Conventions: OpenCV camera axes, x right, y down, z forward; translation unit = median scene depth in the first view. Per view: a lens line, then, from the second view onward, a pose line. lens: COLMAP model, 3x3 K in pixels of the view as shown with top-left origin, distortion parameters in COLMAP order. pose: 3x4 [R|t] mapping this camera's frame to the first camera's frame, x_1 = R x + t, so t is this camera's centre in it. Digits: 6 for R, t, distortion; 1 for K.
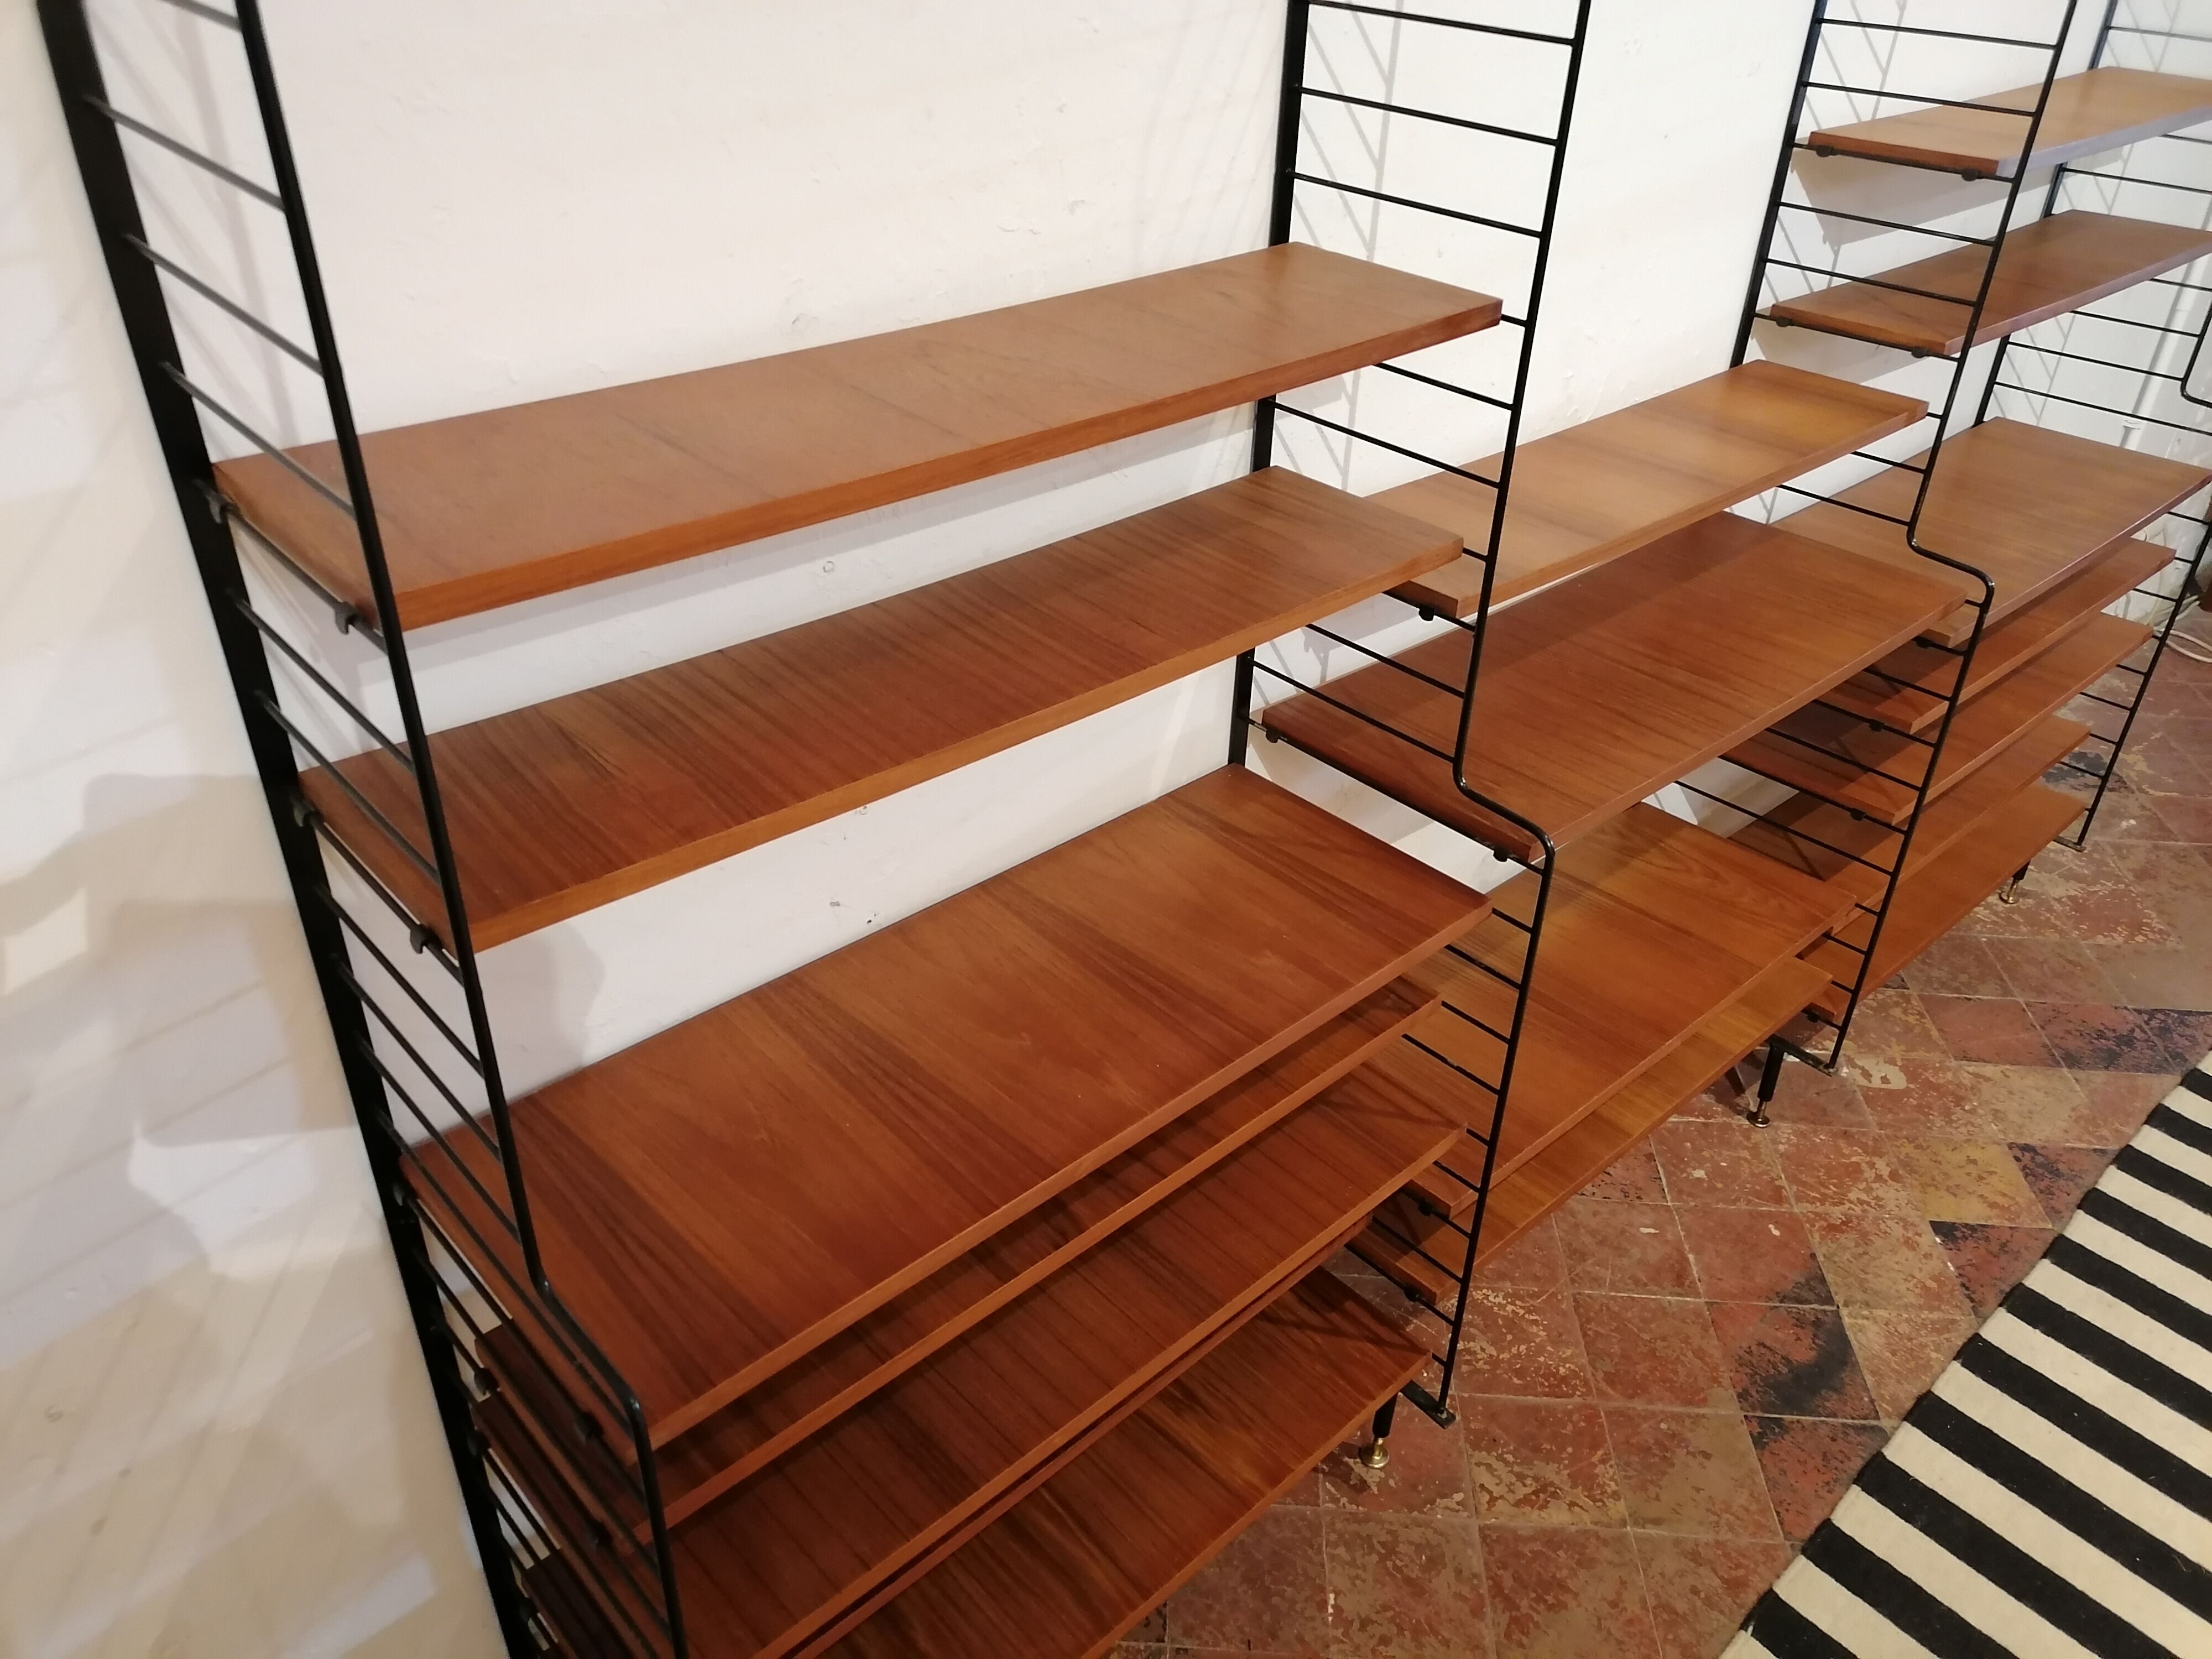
lens RADIAL K [[1670.0, 0, 1106.0], [0, 1670.0, 829.5], [0, 0, 1]] dist [-0.005608, 0.047223]
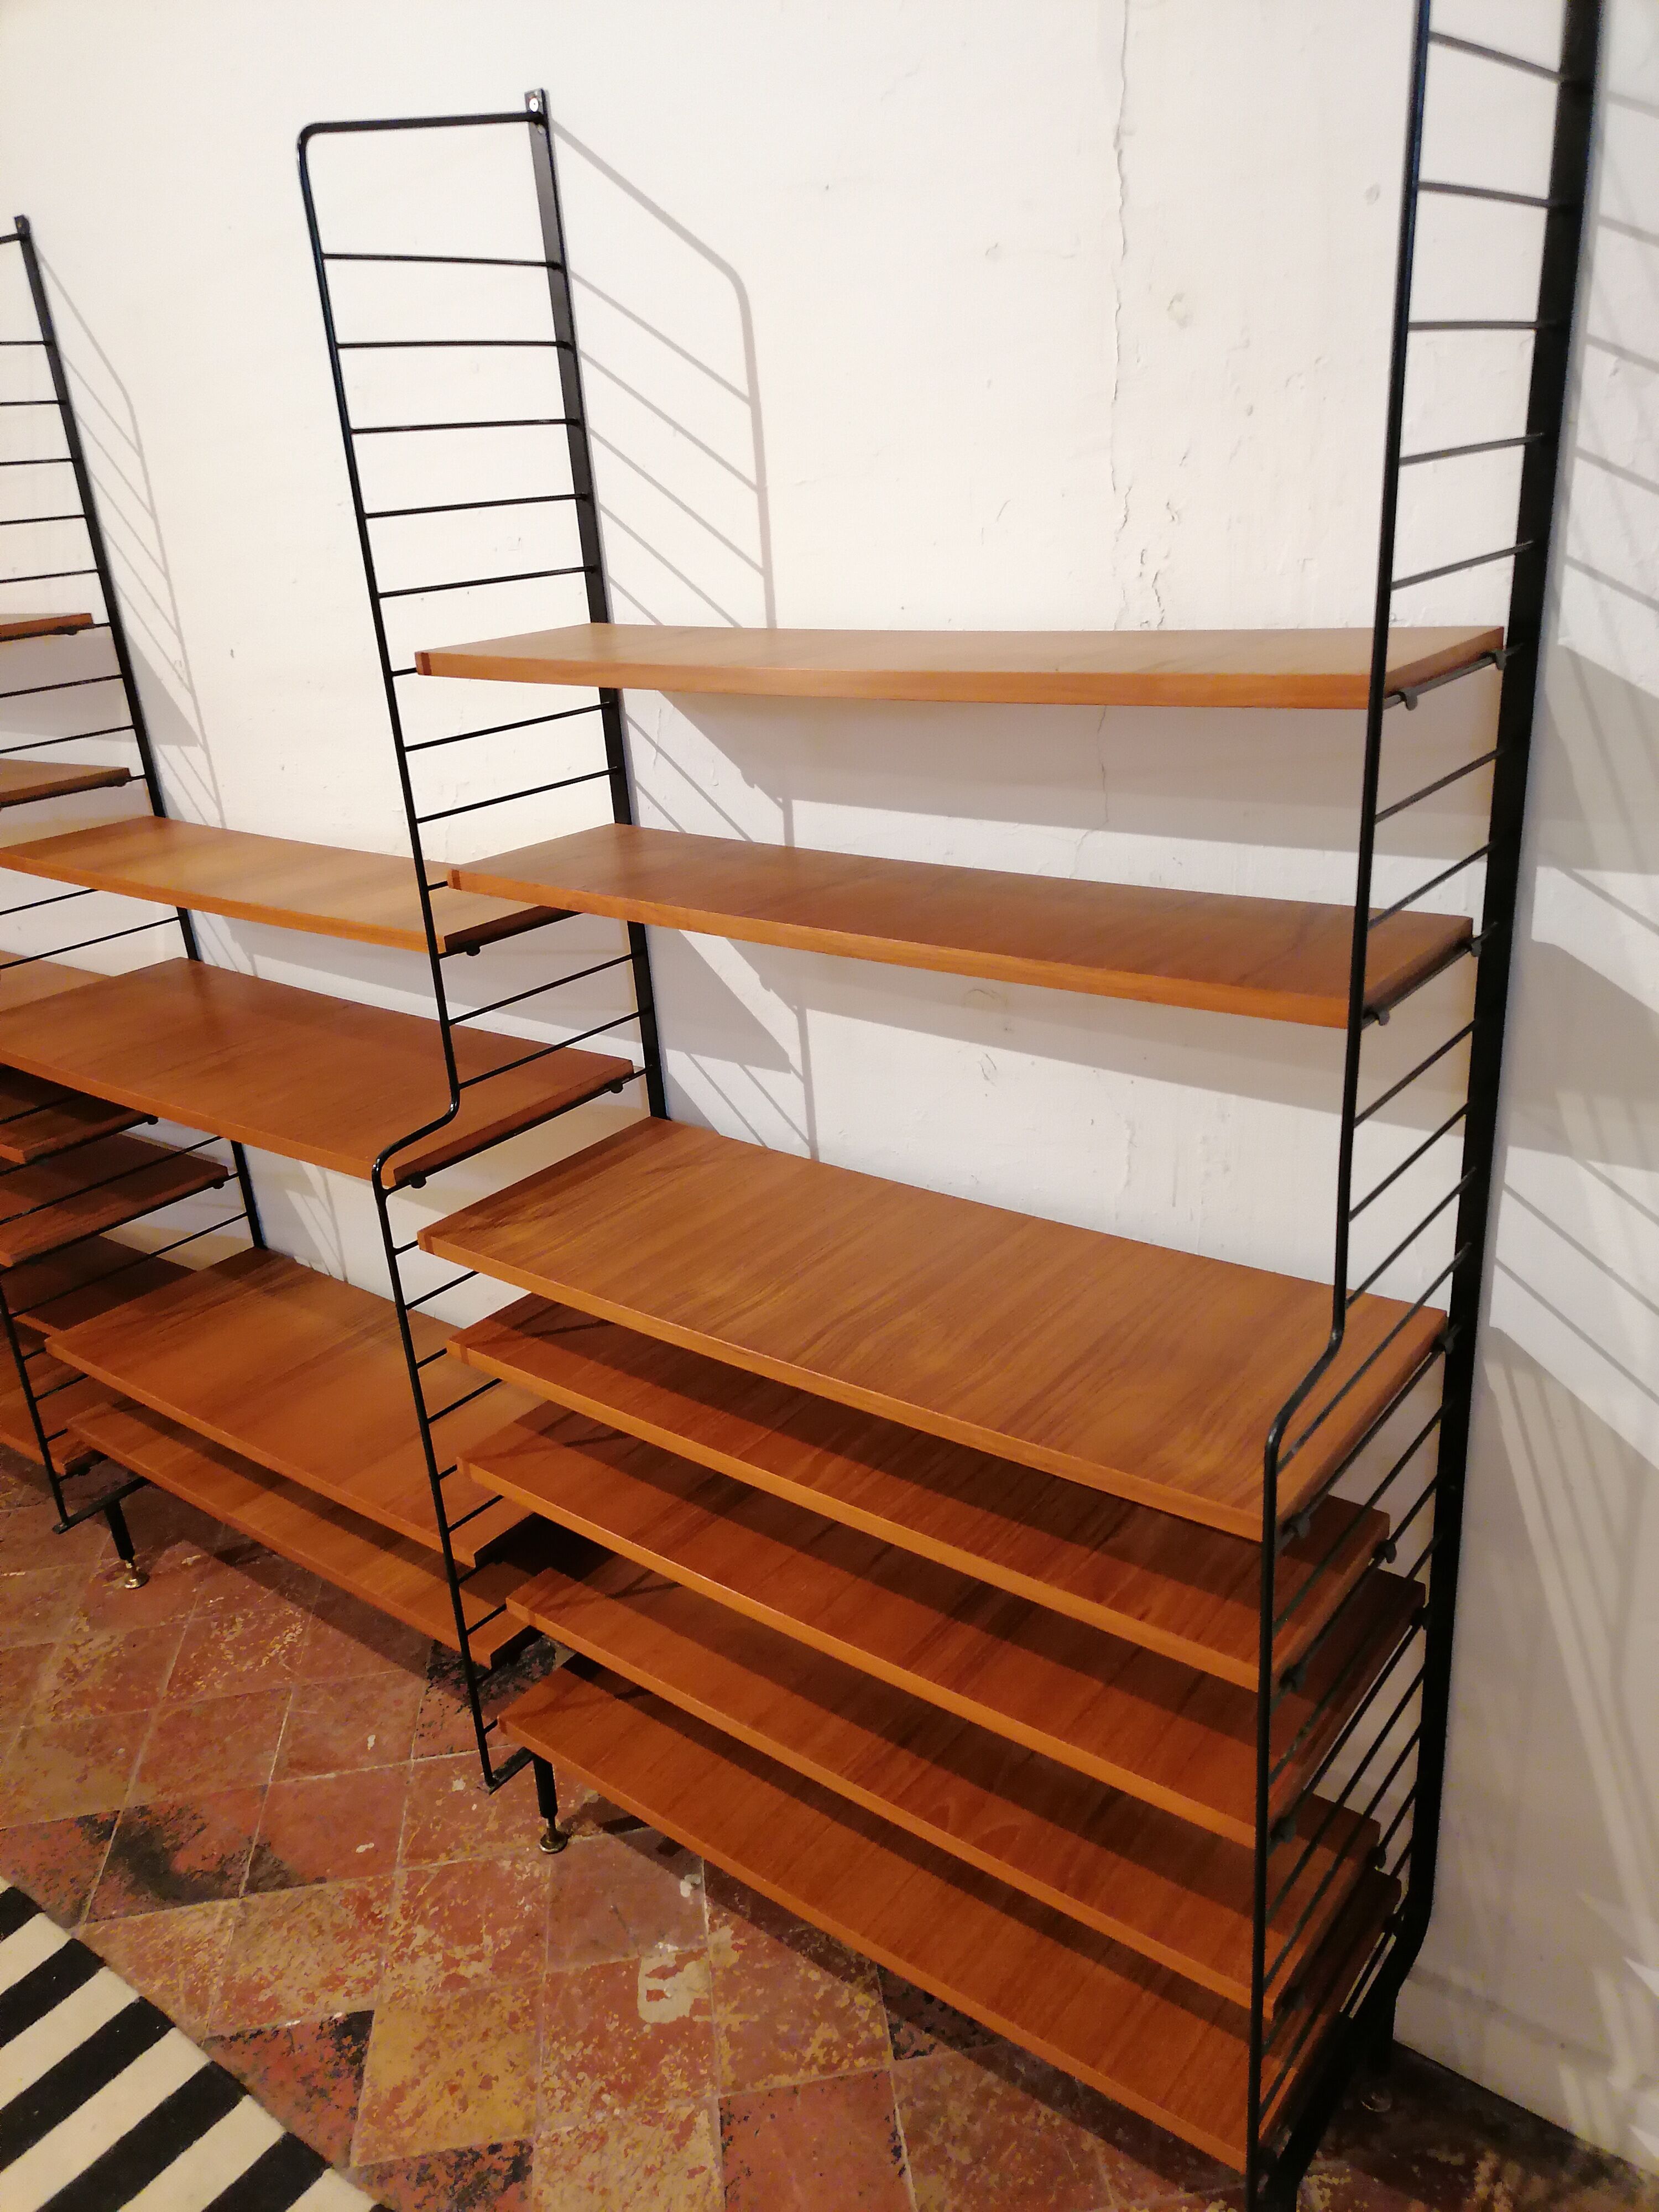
lens RADIAL K [[1670.0, 0, 829.5], [0, 1670.0, 1106.0], [0, 0, 1]] dist [-0.005608, 0.047223]
pose [[0.166462, 0.324075, -0.931271, 1.111323], [-0.463108, 0.859498, 0.216319, -0.378422], [0.870529, 0.395270, 0.293155, 0.808824]]
